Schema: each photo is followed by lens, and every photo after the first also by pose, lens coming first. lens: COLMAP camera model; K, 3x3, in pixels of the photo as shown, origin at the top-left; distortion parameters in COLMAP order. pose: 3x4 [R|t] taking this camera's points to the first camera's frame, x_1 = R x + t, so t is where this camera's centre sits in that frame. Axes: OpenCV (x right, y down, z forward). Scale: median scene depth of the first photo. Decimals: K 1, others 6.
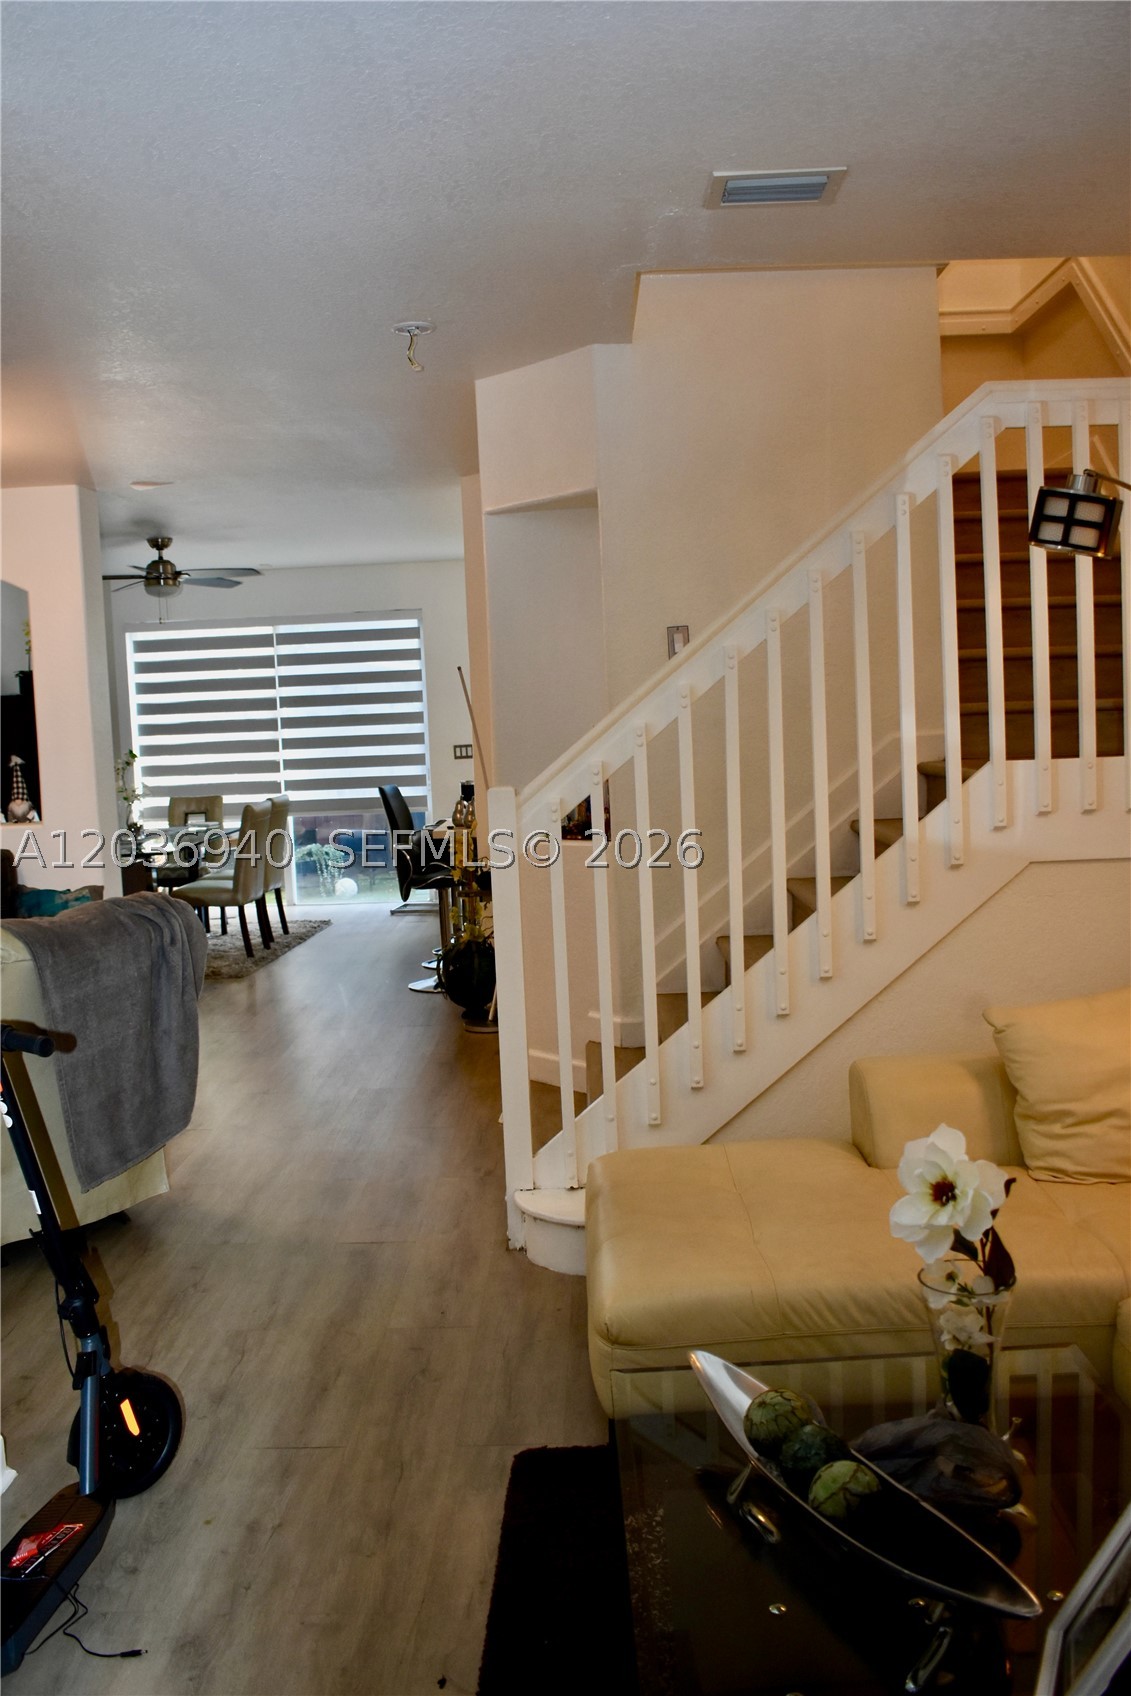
lens RADIAL K [[1510.9, 0, 559.1], [0, 1510.9, 847.2], [0, 0, 1]] dist [-0.090732, 0.008356]
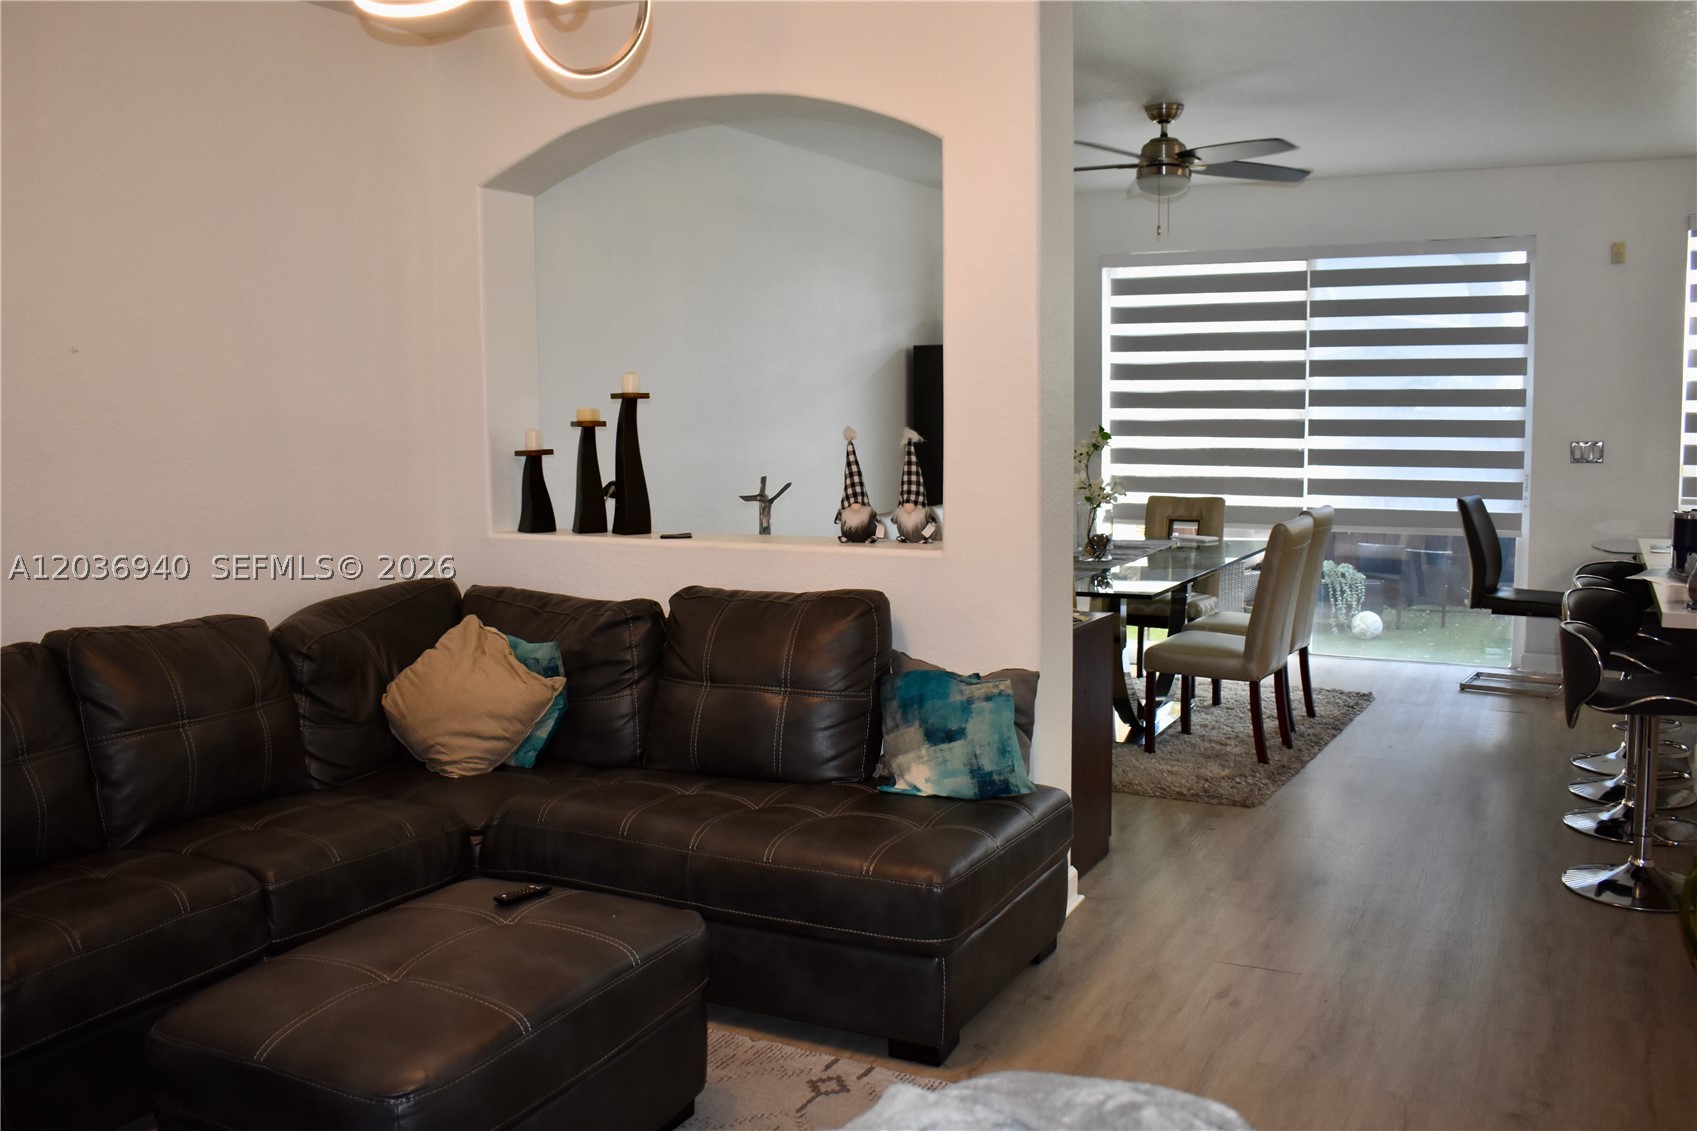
lens RADIAL K [[1452.4, 0, 846.2], [0, 1452.4, 551.6], [0, 0, 1]] dist [-0.090543, 0.006647]
pose [[0.901474, 0.075793, -0.426146, -0.164767], [-0.067210, 0.997119, 0.035169, -0.036803], [0.427584, -0.003063, 0.903970, 0.557201]]
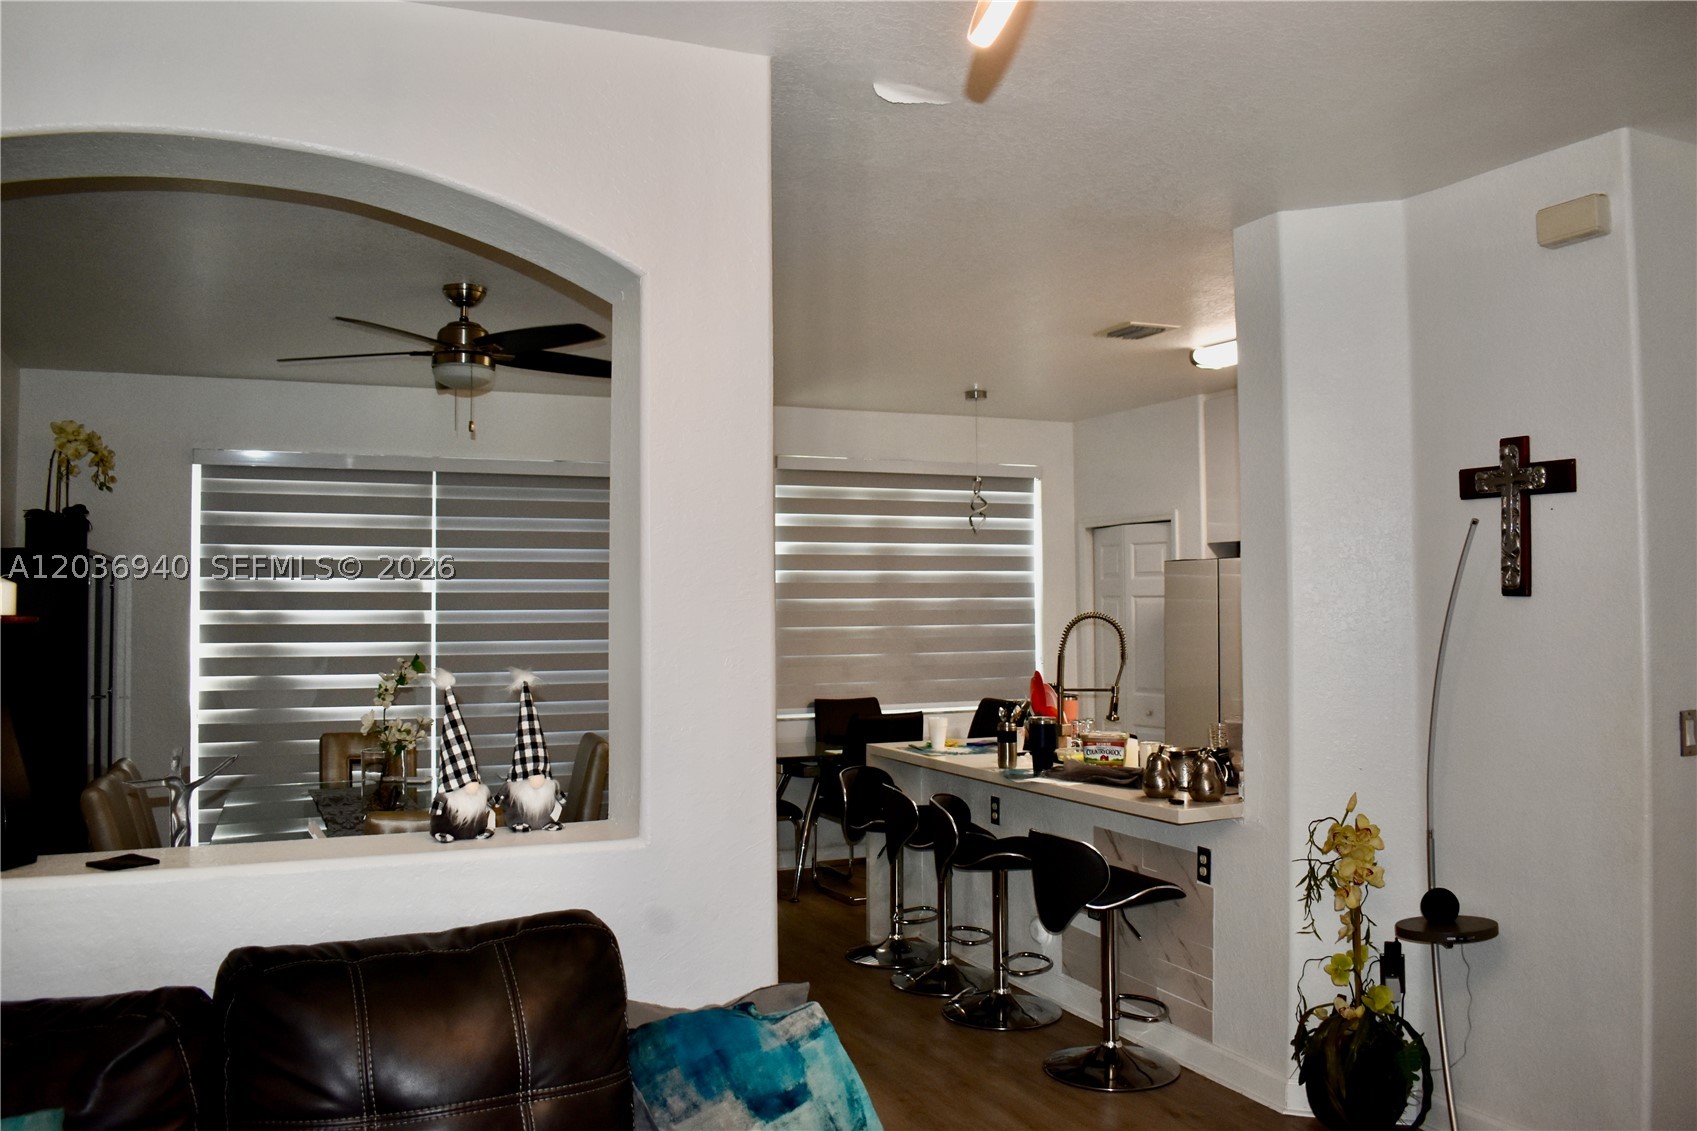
lens RADIAL K [[1340.4, 0, 842.1], [0, 1340.4, 557.6], [0, 0, 1]] dist [-0.085081, 0.007978]
pose [[0.897337, 0.052900, 0.438164, -0.528336], [0.009425, 0.990267, -0.138859, -0.046287], [-0.441245, 0.128733, 0.888105, 0.738436]]
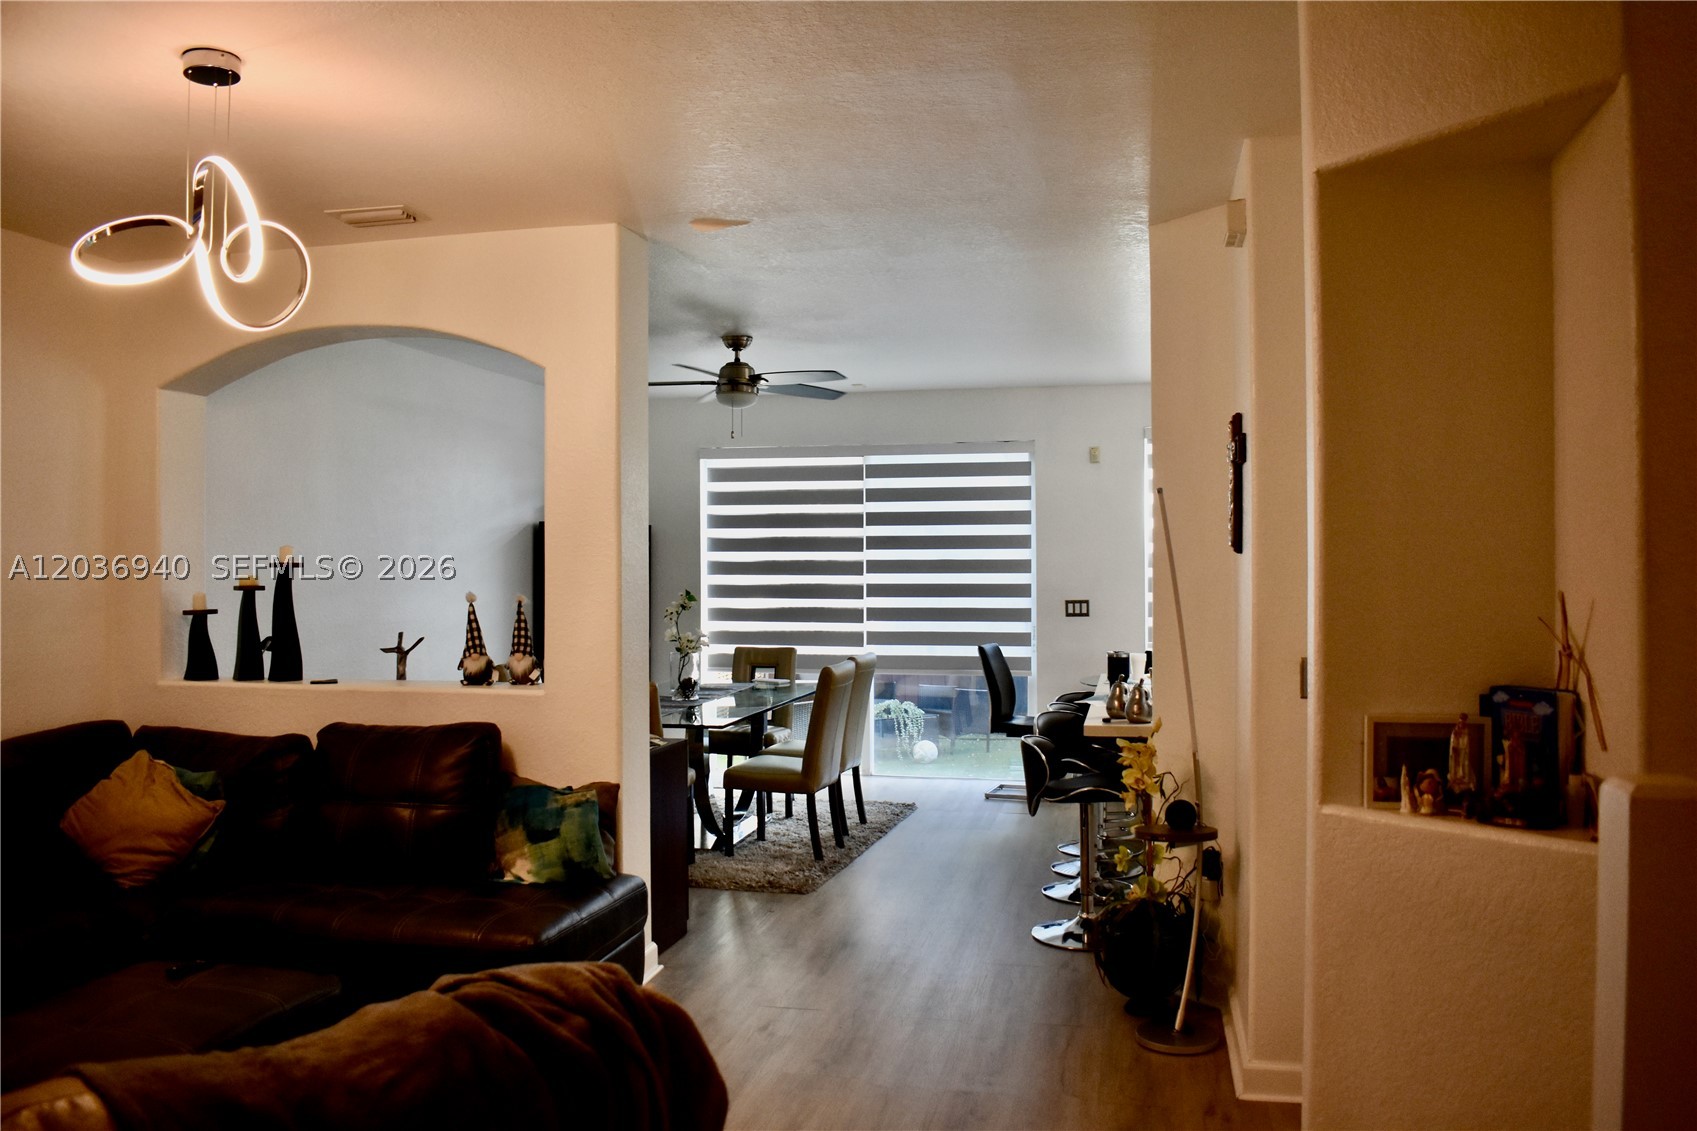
lens RADIAL K [[1319.4, 0, 850.3], [0, 1319.4, 556.5], [0, 0, 1]] dist [-0.090429, 0.003409]
pose [[0.982511, 0.036411, -0.182608, -0.101893], [-0.053599, 0.994490, -0.090093, -0.034900], [0.178321, 0.098305, 0.979049, 0.463243]]
